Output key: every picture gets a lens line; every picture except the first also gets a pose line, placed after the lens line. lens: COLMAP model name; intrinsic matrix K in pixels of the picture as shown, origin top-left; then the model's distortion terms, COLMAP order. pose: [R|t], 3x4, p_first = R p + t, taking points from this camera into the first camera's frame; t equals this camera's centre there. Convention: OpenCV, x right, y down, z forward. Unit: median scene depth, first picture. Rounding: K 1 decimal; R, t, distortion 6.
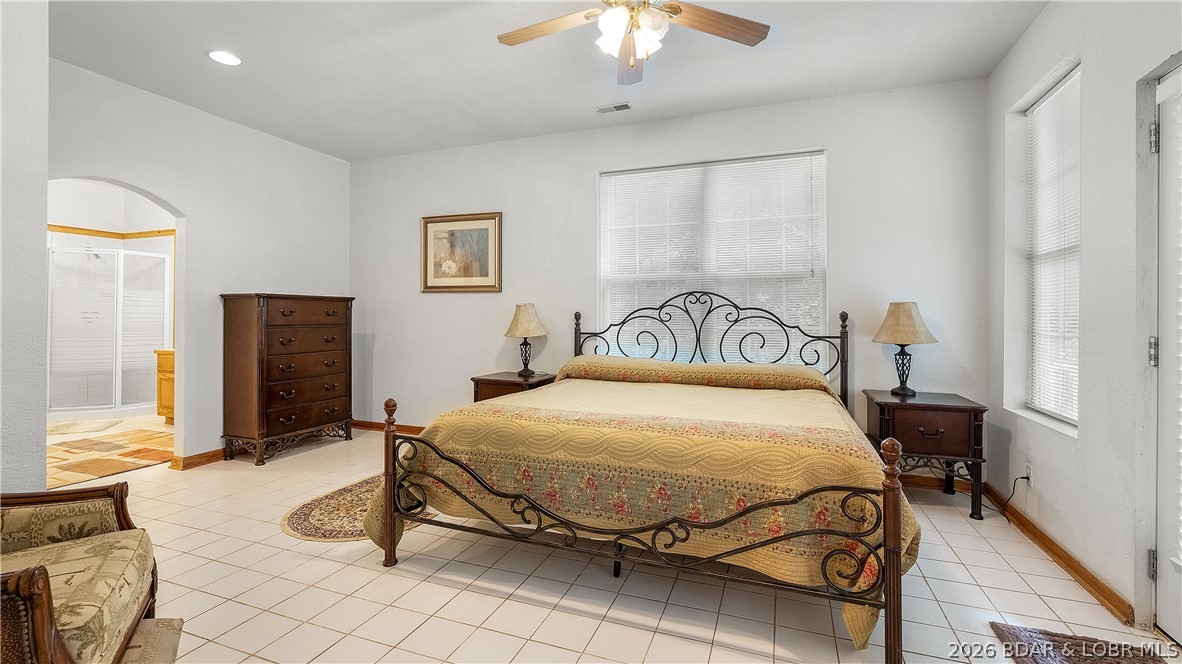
lens RADIAL K [[513.1, 0, 586.7], [0, 513.1, 327.5], [0, 0, 1]] dist [-0.001318, -0.000253]
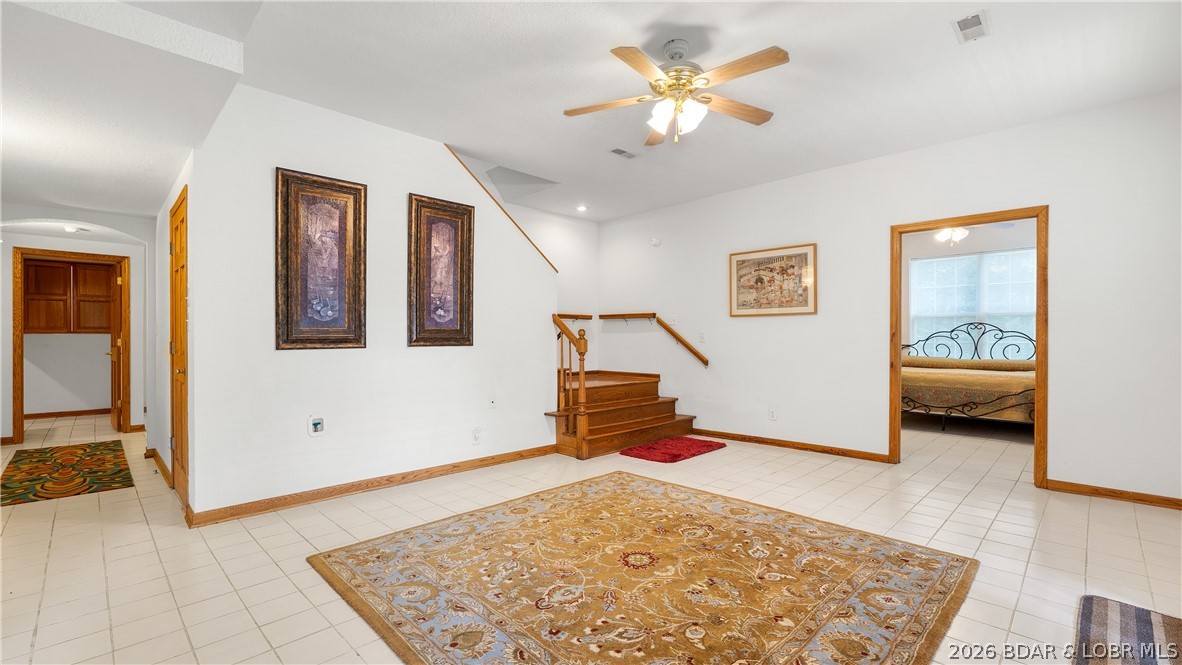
lens RADIAL K [[513.1, 0, 590.6], [0, 513.1, 337.3], [0, 0, 1]] dist [-0.001318, -0.000253]
pose [[0.907906, -0.004236, -0.419152, -0.276381], [0.004221, 0.999991, -0.000963, -0.020895], [0.419152, -0.000895, 0.907916, -1.290689]]
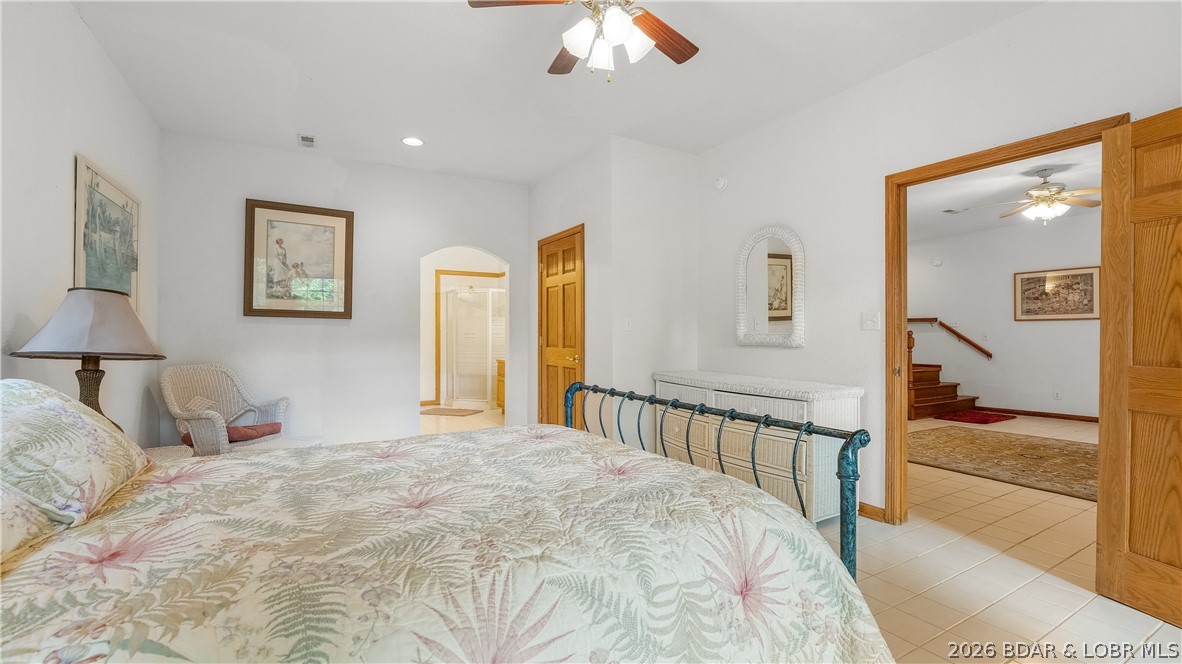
lens RADIAL K [[513.1, 0, 594.5], [0, 513.1, 335.7], [0, 0, 1]] dist [-0.001318, -0.000253]
pose [[0.780142, -0.004659, -0.625585, -0.932916], [0.002338, 0.999987, -0.004531, -0.015995], [0.625598, 0.002072, 0.780143, -3.627995]]
